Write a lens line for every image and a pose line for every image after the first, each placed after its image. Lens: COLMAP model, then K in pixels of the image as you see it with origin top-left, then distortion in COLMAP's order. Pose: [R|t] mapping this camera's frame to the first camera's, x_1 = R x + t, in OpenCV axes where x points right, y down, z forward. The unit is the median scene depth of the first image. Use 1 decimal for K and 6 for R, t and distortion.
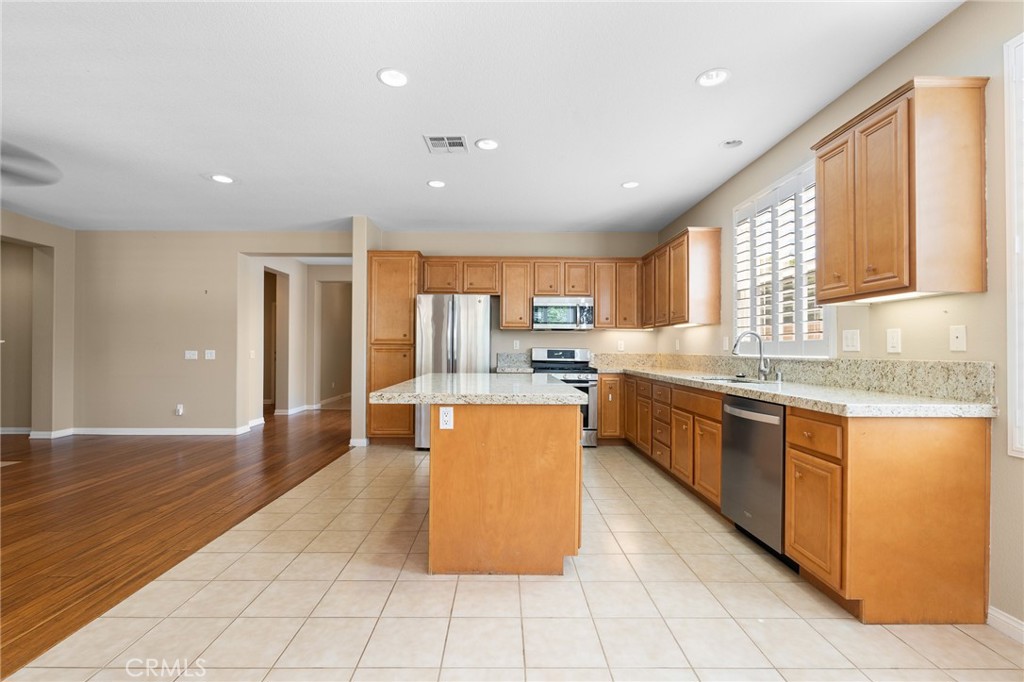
lens RADIAL K [[449.0, 0, 507.6], [0, 449.0, 345.0], [0, 0, 1]] dist [-0.003908, -0.000210]
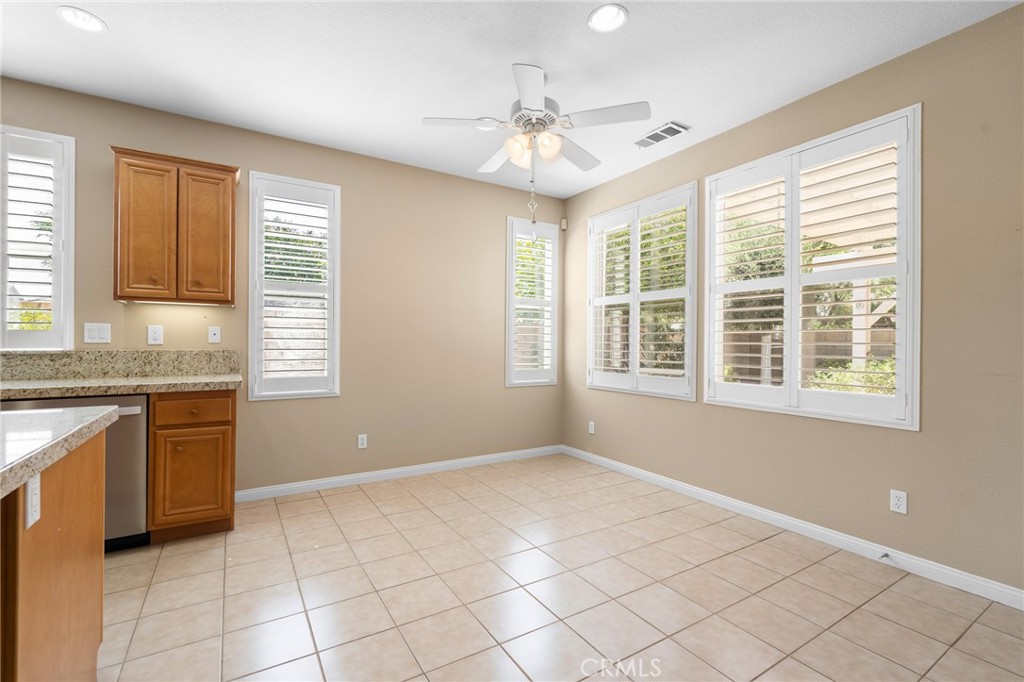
lens RADIAL K [[446.5, 0, 505.4], [0, 446.5, 345.3], [0, 0, 1]] dist [-0.000949, 0.000017]
pose [[-0.515272, -0.011440, 0.856951, -0.486726], [-0.016447, 0.999859, 0.003458, -0.000296], [-0.856869, -0.012313, -0.515387, 0.535048]]
